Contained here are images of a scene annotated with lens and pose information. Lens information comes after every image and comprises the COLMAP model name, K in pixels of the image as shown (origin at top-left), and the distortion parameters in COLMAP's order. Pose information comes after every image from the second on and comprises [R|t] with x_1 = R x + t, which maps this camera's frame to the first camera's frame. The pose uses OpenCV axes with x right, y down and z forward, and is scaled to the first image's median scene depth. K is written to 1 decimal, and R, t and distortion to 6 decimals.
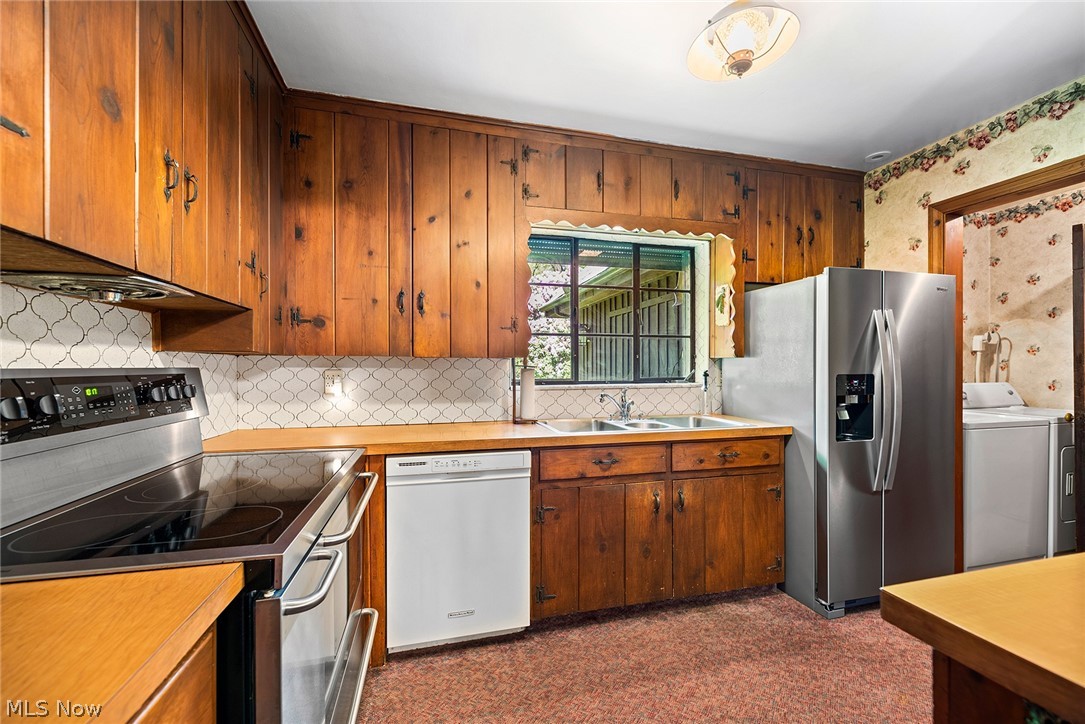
lens RADIAL K [[439.0, 0, 542.9], [0, 439.0, 365.9], [0, 0, 1]] dist [0.001617, -0.000010]
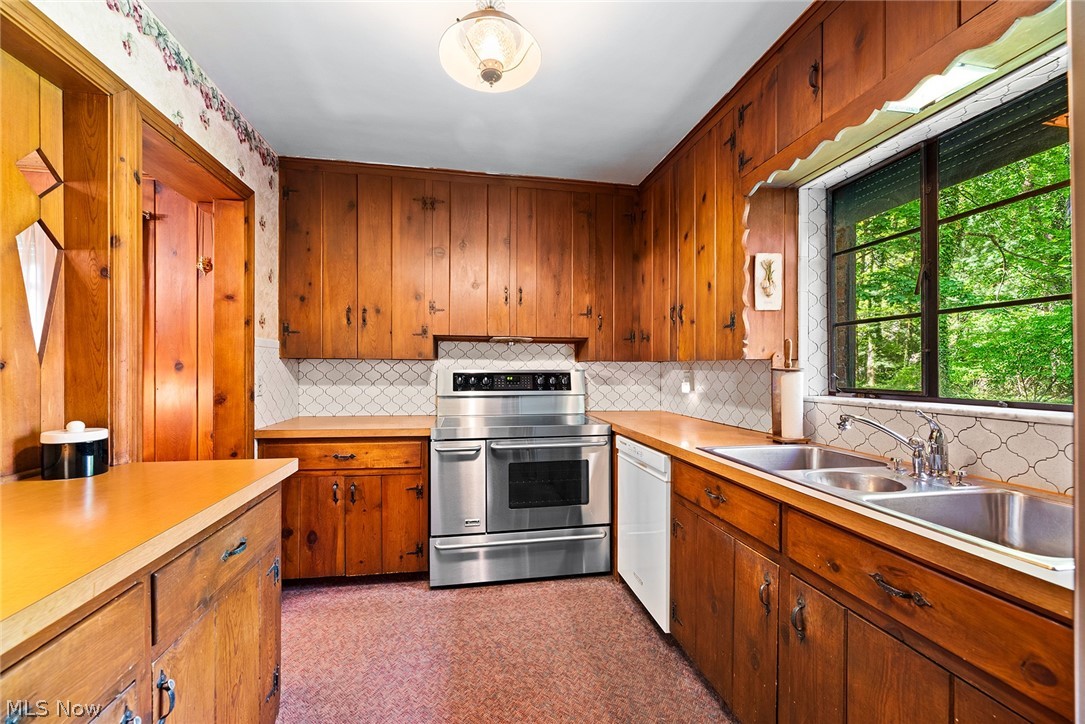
lens RADIAL K [[439.0, 0, 542.9], [0, 439.0, 365.9], [0, 0, 1]] dist [0.001617, -0.000010]
pose [[-0.075828, -0.001832, -0.997119, 0.896869], [0.004919, 0.999985, -0.002212, -0.006562], [0.997109, -0.005073, -0.075818, 0.737802]]
